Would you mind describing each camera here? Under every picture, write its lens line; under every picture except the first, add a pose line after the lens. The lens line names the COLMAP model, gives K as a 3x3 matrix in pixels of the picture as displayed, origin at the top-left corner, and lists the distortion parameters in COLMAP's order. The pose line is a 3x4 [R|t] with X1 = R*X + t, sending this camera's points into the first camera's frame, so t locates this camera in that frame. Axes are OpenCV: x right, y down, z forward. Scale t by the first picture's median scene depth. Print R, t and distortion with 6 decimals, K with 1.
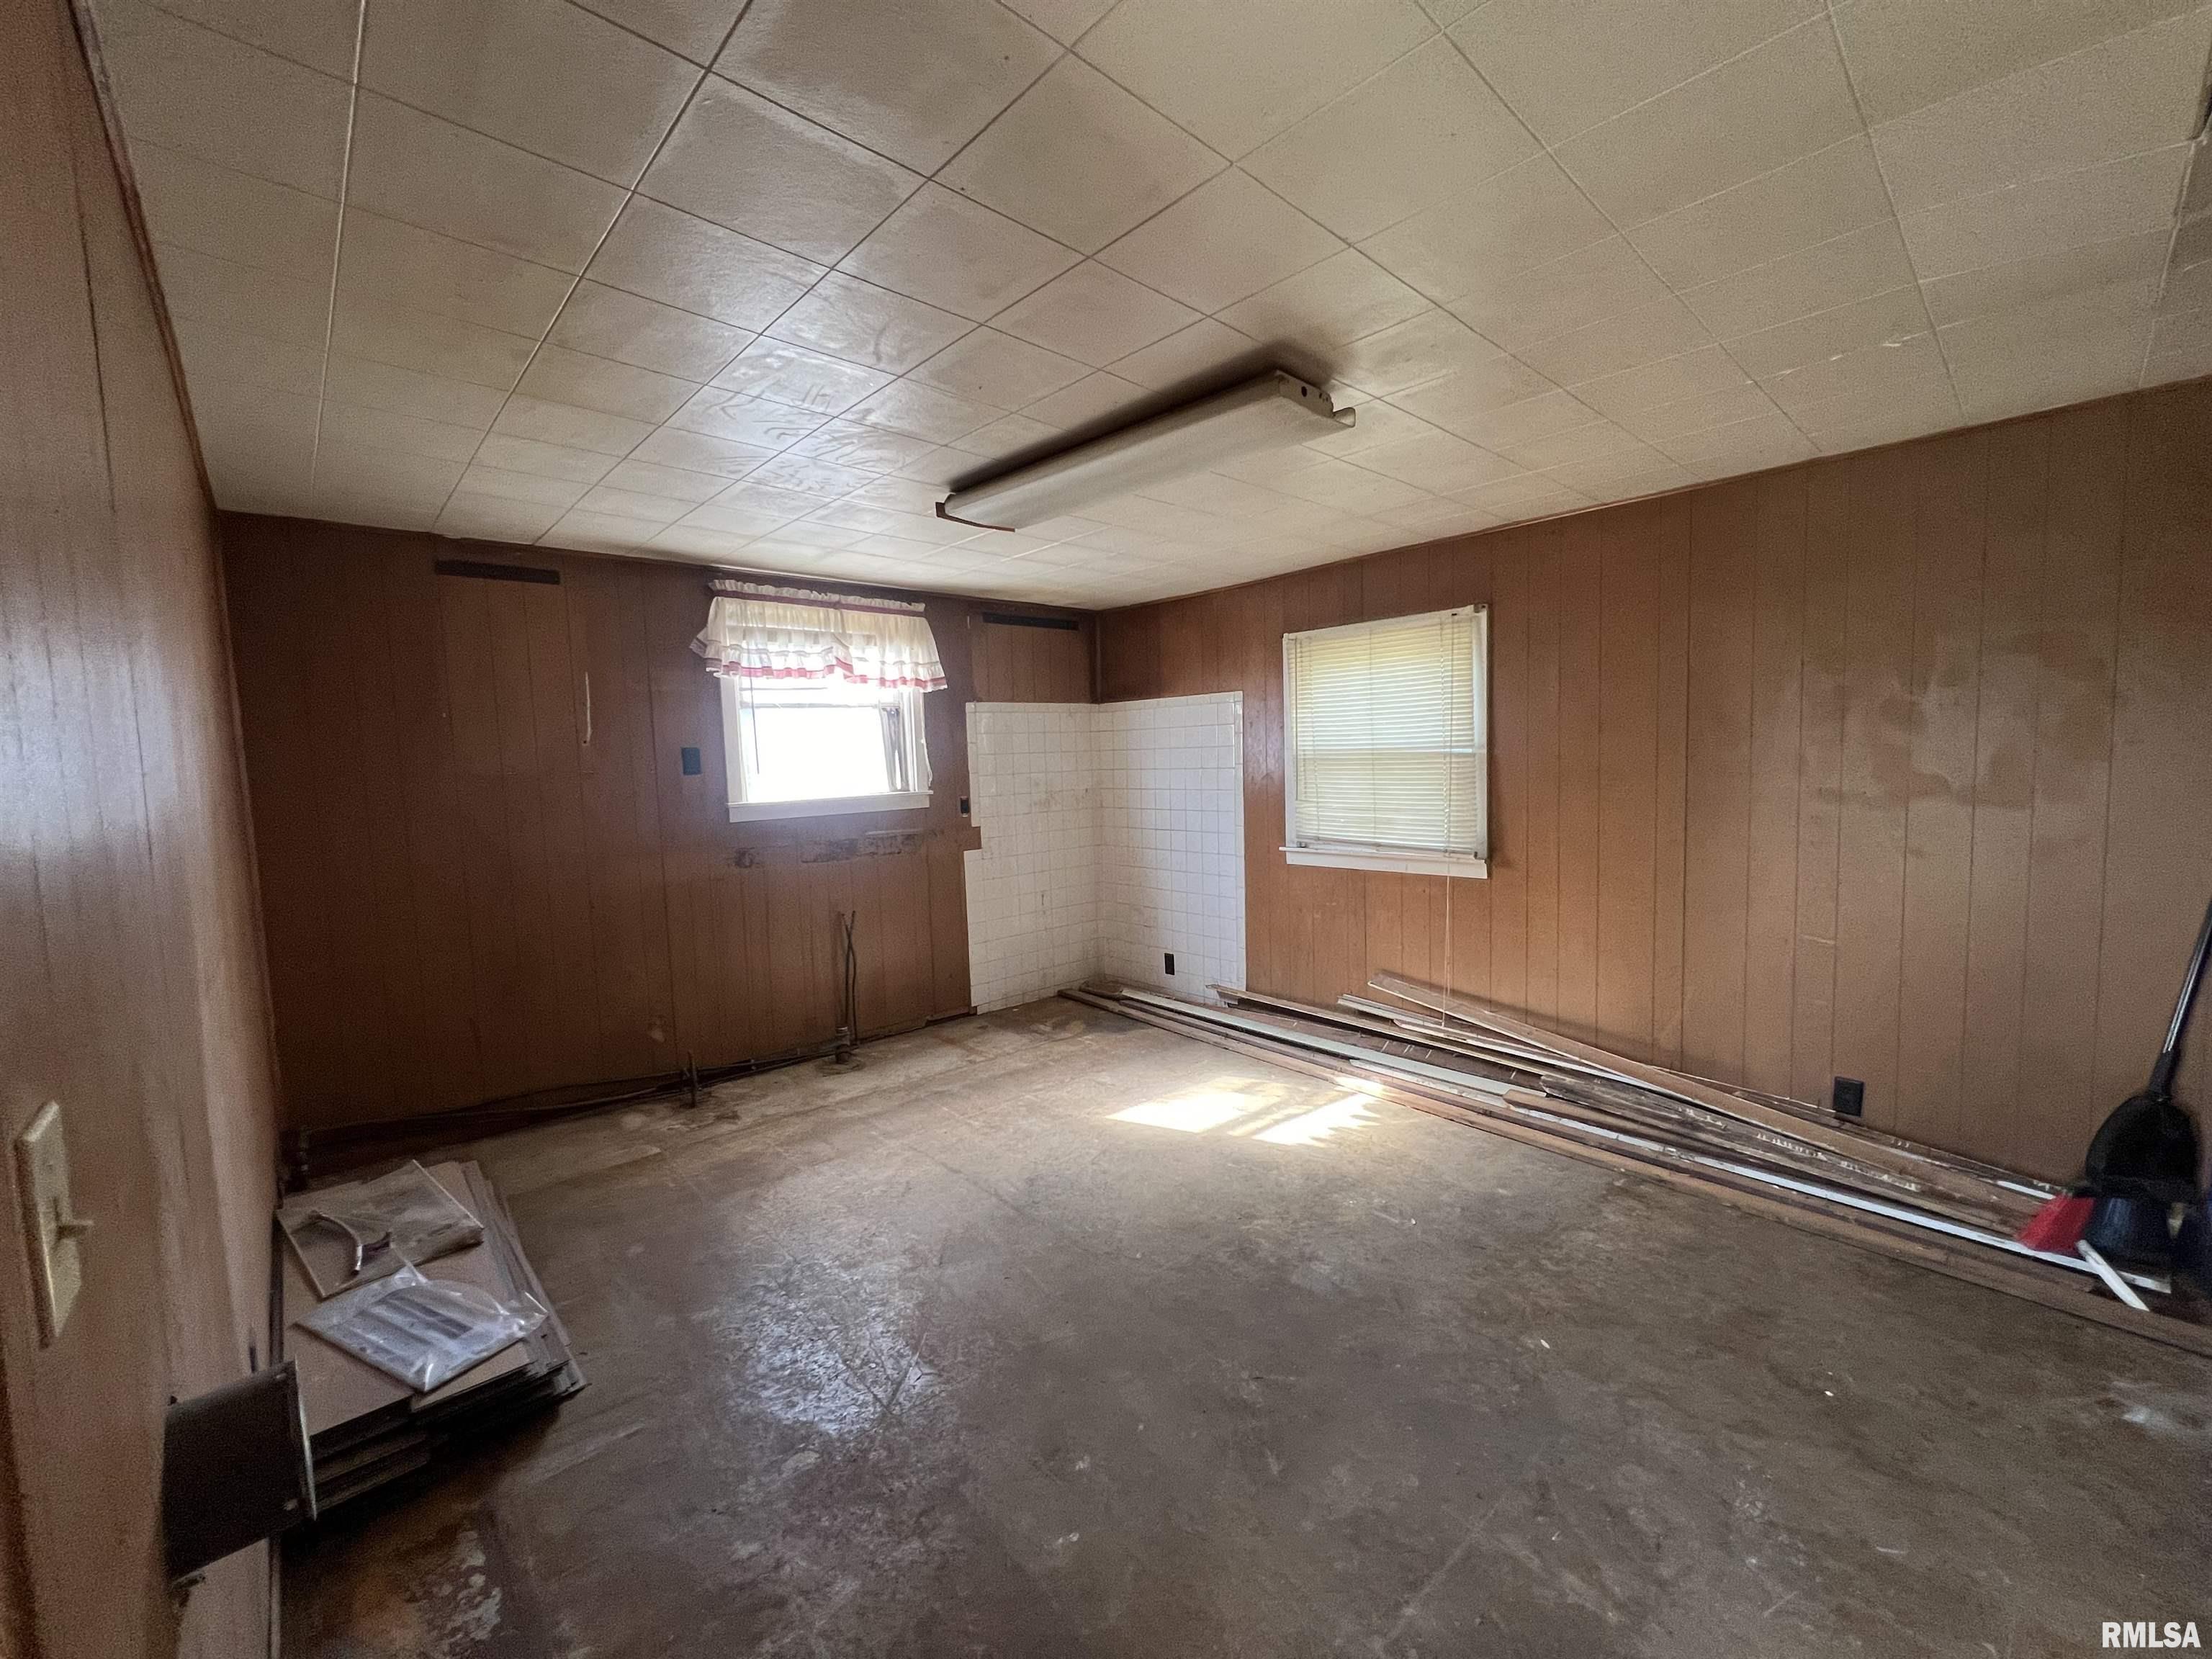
lens RADIAL K [[887.1, 0, 1106.0], [0, 887.1, 829.5], [0, 0, 1]] dist [-0.000779, 0.000241]
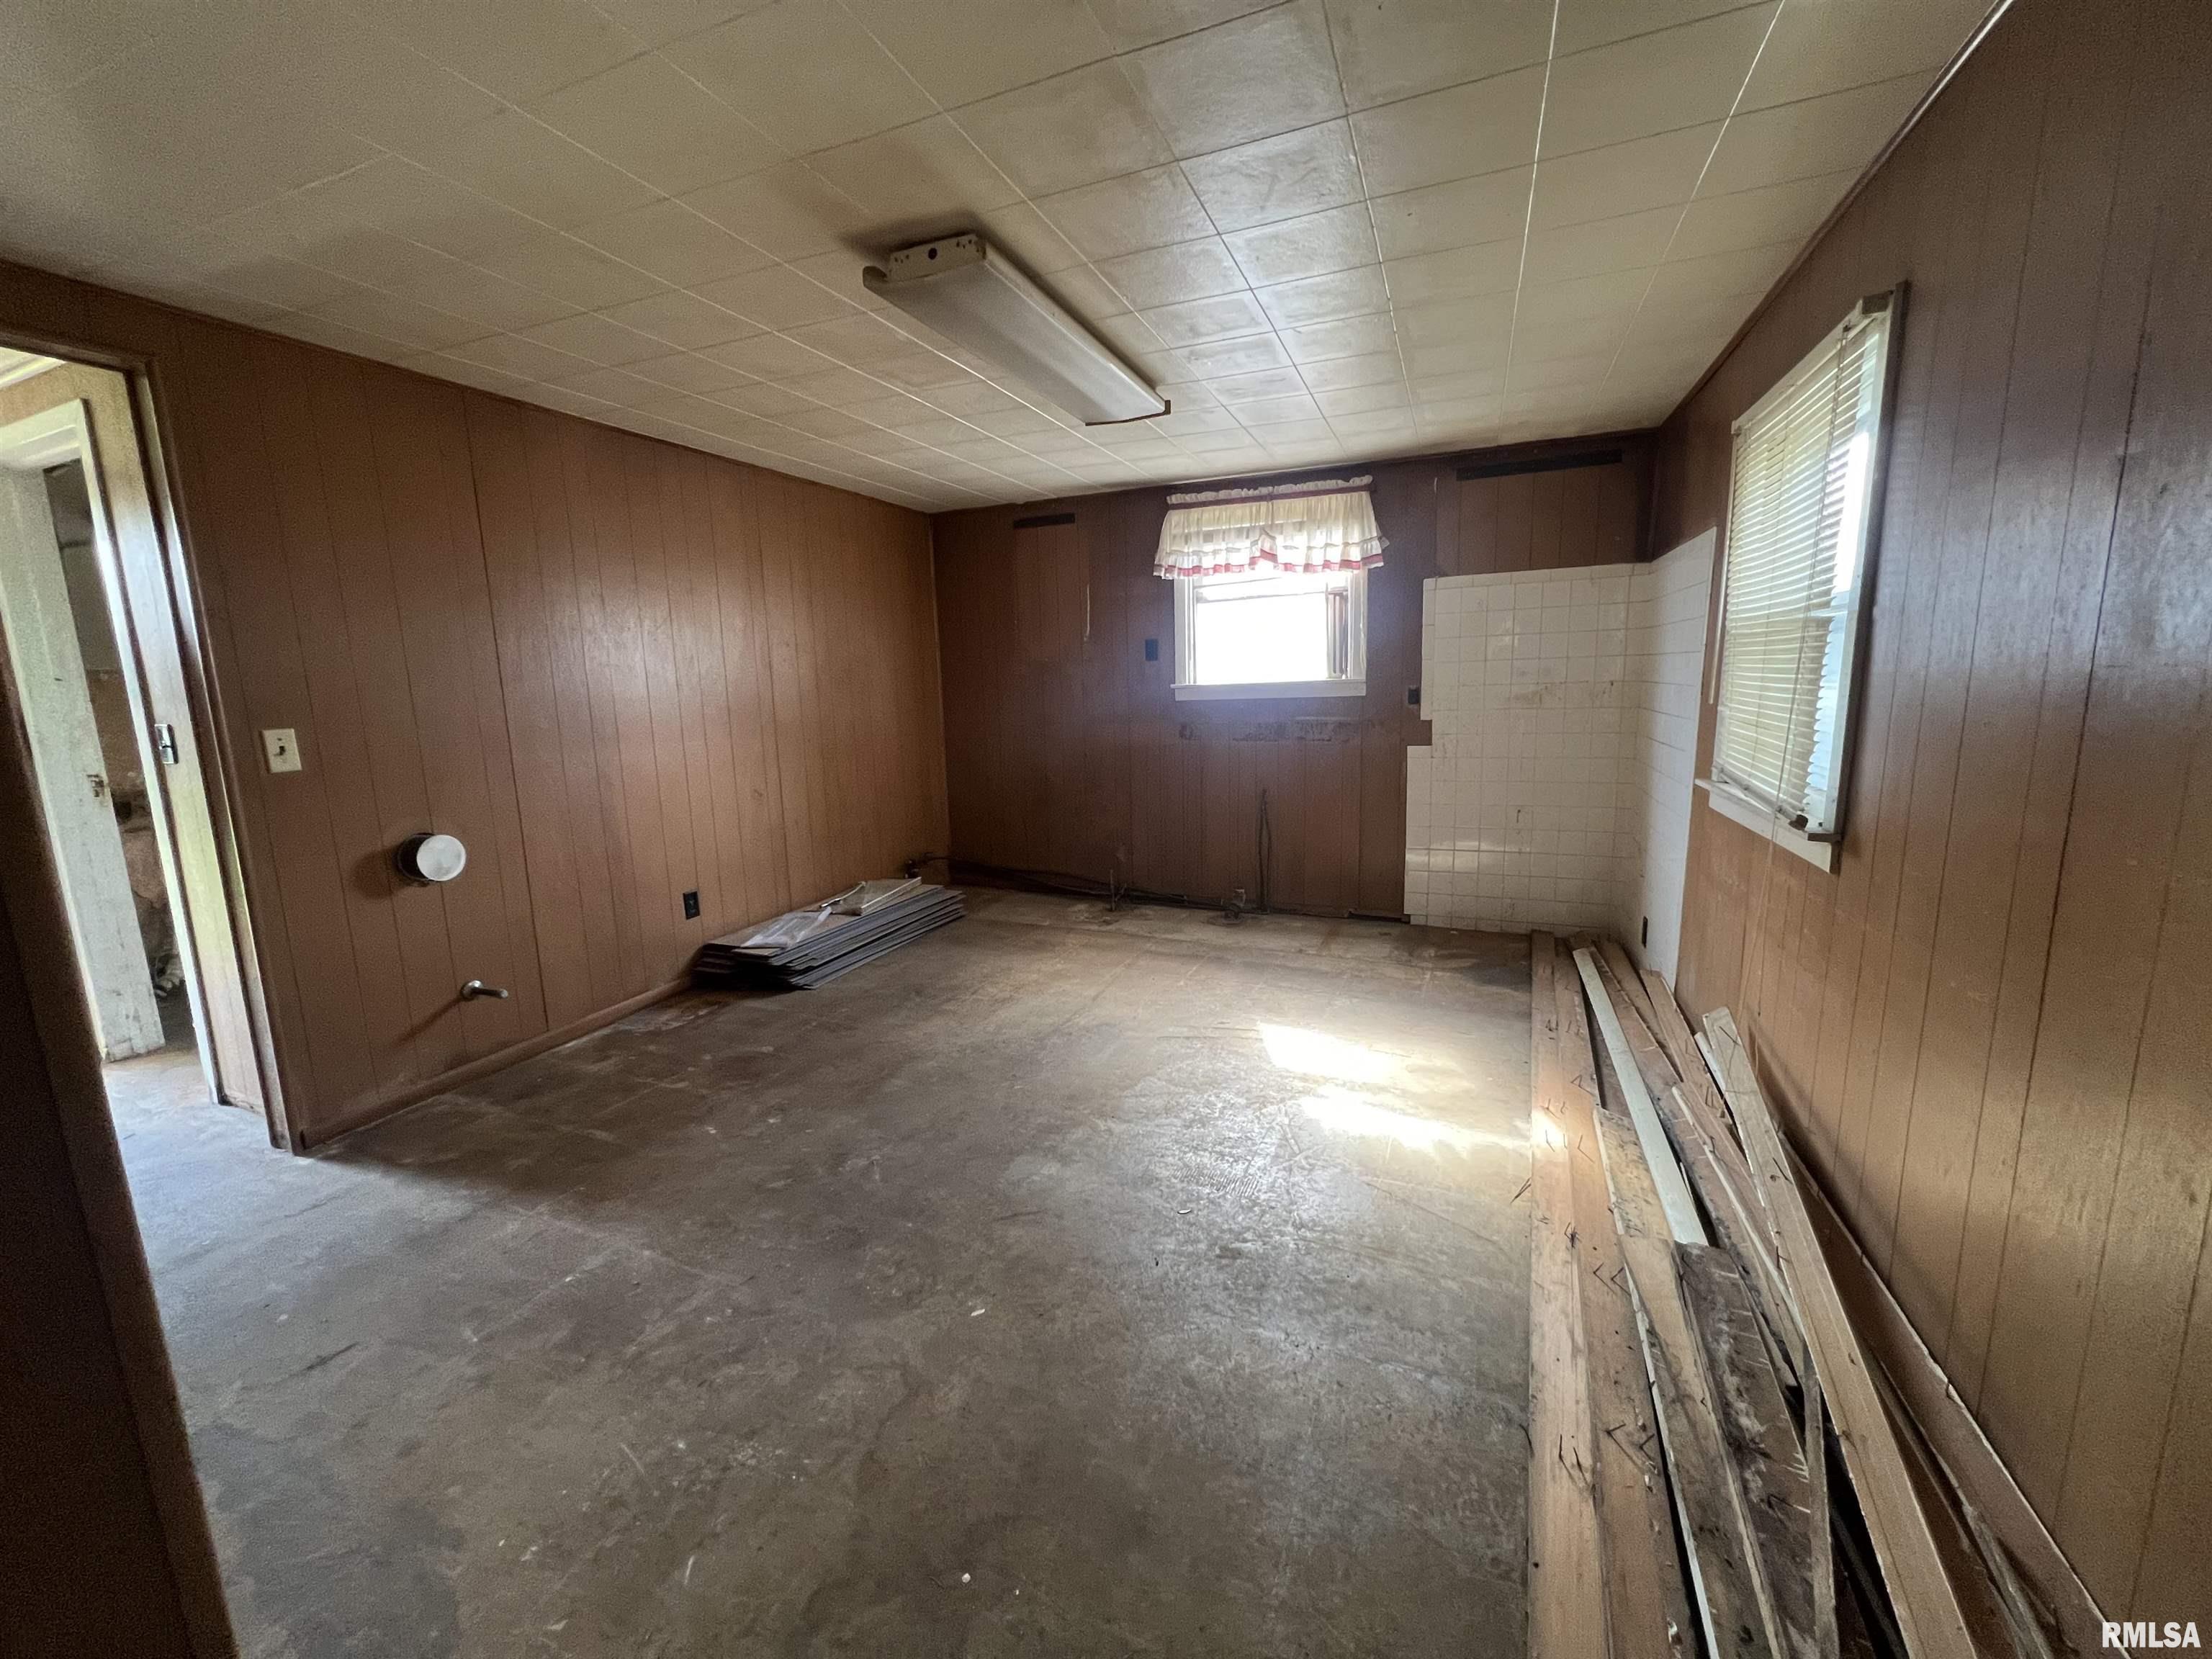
lens RADIAL K [[888.6, 0, 1101.6], [0, 888.6, 830.4], [0, 0, 1]] dist [0.002131, 0.000234]
pose [[0.416662, 0.171473, -0.892743, 0.624185], [-0.059735, 0.985091, 0.161331, -0.021850], [0.907097, -0.013893, 0.420693, 0.370043]]
